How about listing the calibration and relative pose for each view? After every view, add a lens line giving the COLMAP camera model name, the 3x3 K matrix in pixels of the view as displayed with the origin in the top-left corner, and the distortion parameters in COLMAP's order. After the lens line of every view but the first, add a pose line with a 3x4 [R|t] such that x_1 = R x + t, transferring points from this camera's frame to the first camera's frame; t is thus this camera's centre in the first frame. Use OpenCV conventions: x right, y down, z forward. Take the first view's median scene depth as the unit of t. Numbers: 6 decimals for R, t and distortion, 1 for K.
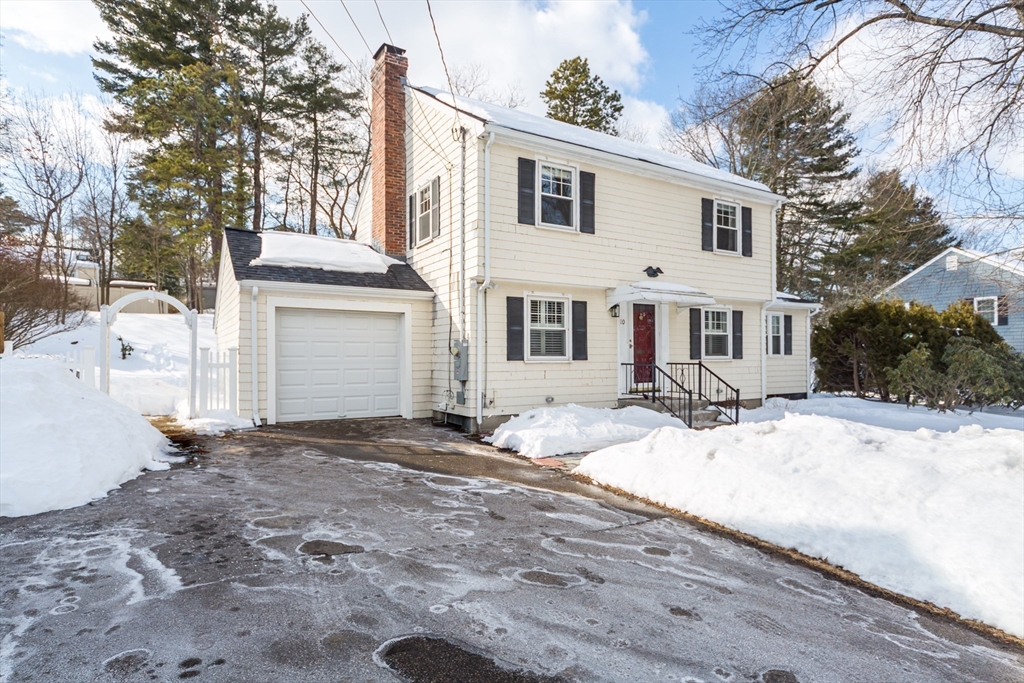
lens RADIAL K [[558.7, 0, 512.0], [0, 558.7, 341.5], [0, 0, 1]] dist [-0.000998, -0.000046]
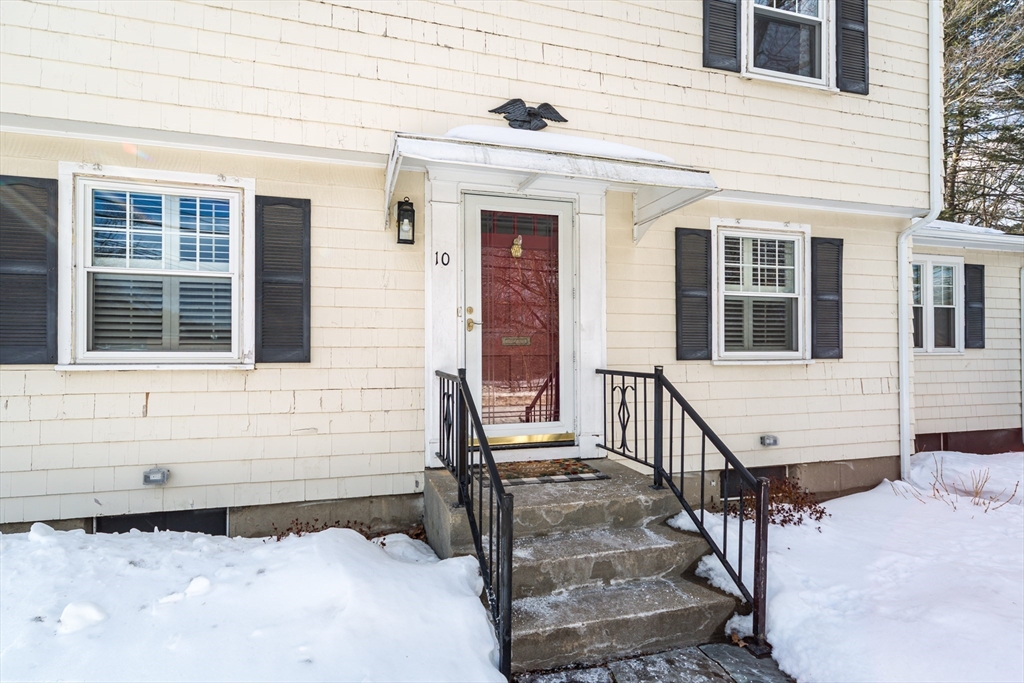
lens RADIAL K [[494.5, 0, 512.0], [0, 494.5, 341.5], [0, 0, 1]] dist [0.004577, 0.000457]
pose [[0.962323, -0.004384, -0.271874, 0.295787], [0.006261, 0.999962, 0.006035, 0.016083], [0.271838, -0.007510, 0.962314, 0.624015]]
